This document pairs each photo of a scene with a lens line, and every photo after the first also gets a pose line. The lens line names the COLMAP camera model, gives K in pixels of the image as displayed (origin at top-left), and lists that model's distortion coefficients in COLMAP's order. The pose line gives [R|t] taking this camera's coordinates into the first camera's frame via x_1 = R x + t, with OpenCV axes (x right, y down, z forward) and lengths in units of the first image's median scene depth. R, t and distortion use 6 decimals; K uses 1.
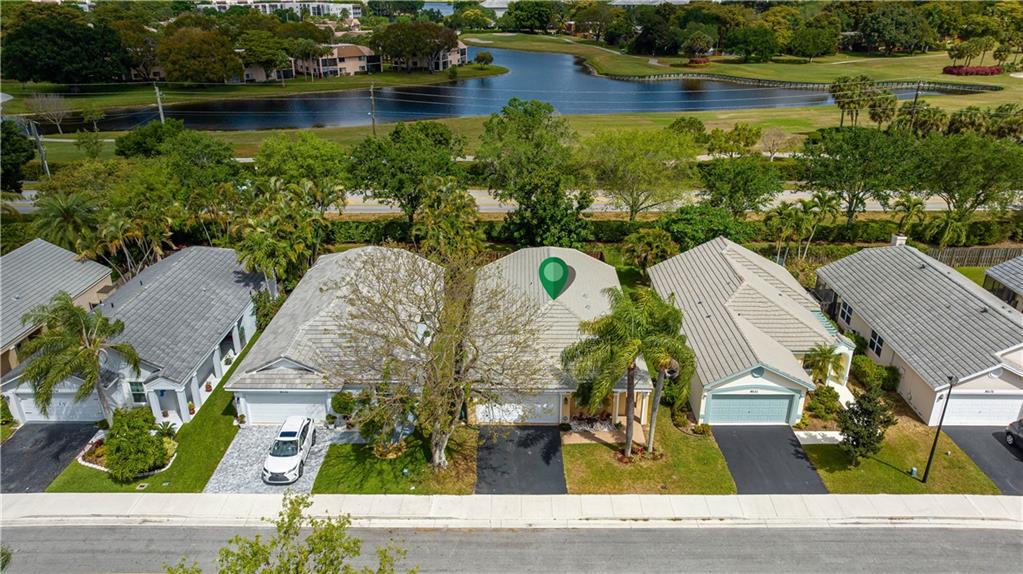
lens RADIAL K [[712.3, 0, 510.0], [0, 712.3, 292.1], [0, 0, 1]] dist [-0.037004, 0.033747]
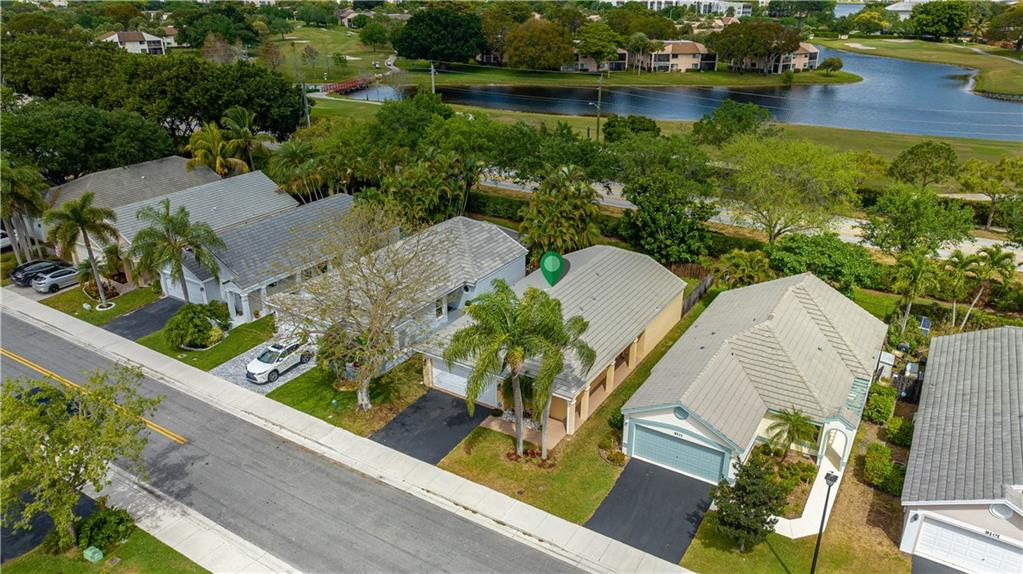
lens RADIAL K [[712.3, 0, 513.5], [0, 712.3, 289.4], [0, 0, 1]] dist [-0.037004, 0.033747]
pose [[0.855663, 0.208147, -0.473831, 0.414869], [-0.208869, 0.976570, 0.051811, -0.029117], [0.473514, 0.054636, 0.879090, 0.089274]]
